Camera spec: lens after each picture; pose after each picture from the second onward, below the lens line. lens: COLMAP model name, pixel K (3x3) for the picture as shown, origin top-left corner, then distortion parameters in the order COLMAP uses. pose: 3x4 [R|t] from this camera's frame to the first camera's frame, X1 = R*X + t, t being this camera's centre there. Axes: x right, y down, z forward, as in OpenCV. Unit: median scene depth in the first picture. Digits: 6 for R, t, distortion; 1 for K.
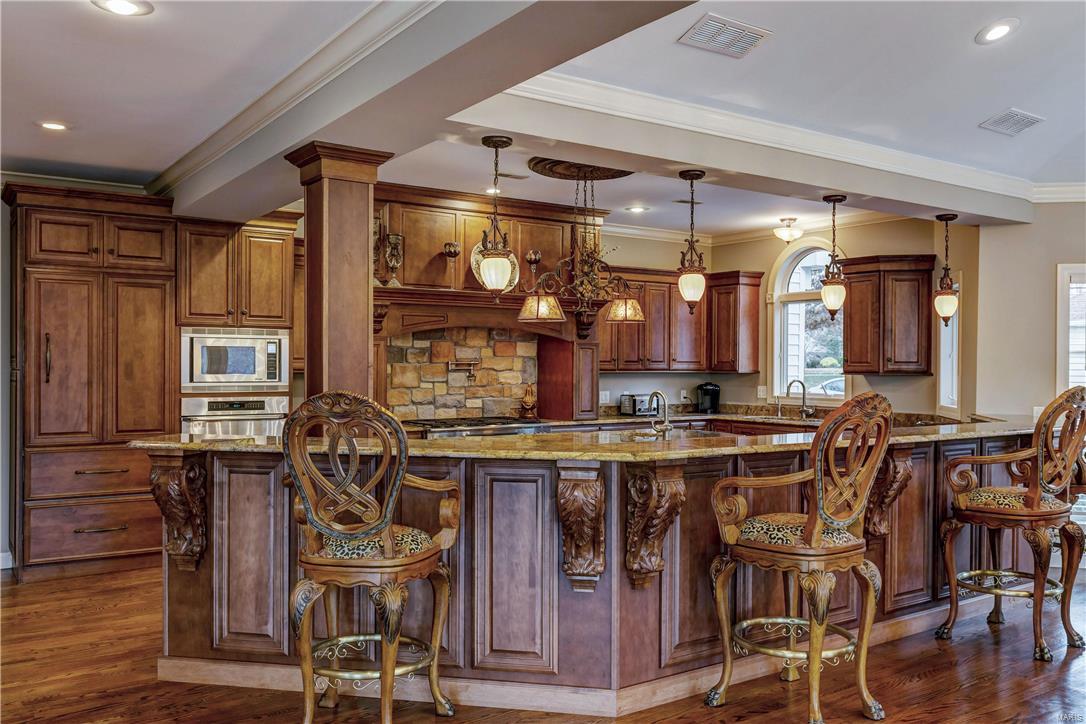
lens RADIAL K [[909.6, 0, 543.0], [0, 909.6, 362.0], [0, 0, 1]] dist [0.000240, -0.002201]
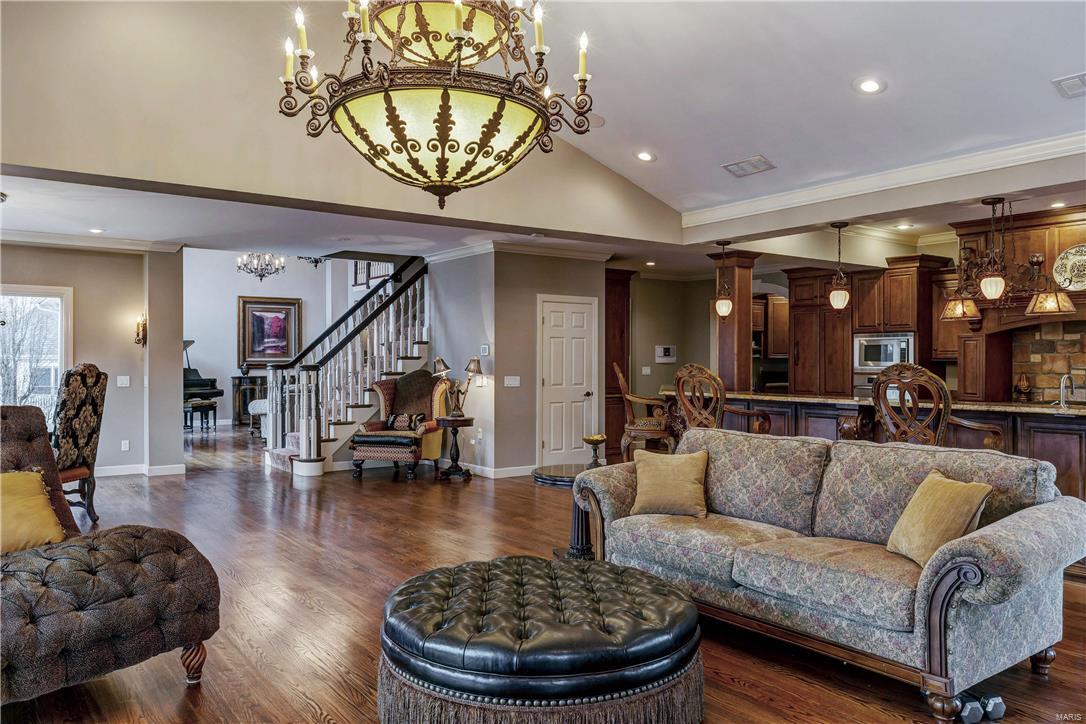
lens RADIAL K [[784.0, 0, 543.0], [0, 784.0, 362.0], [0, 0, 1]] dist [0.001727, 0.000270]
pose [[0.033471, -0.001713, -0.999438, 1.026541], [0.004972, 0.999986, -0.001548, 0.012946], [0.999427, -0.004917, 0.033479, 0.338454]]
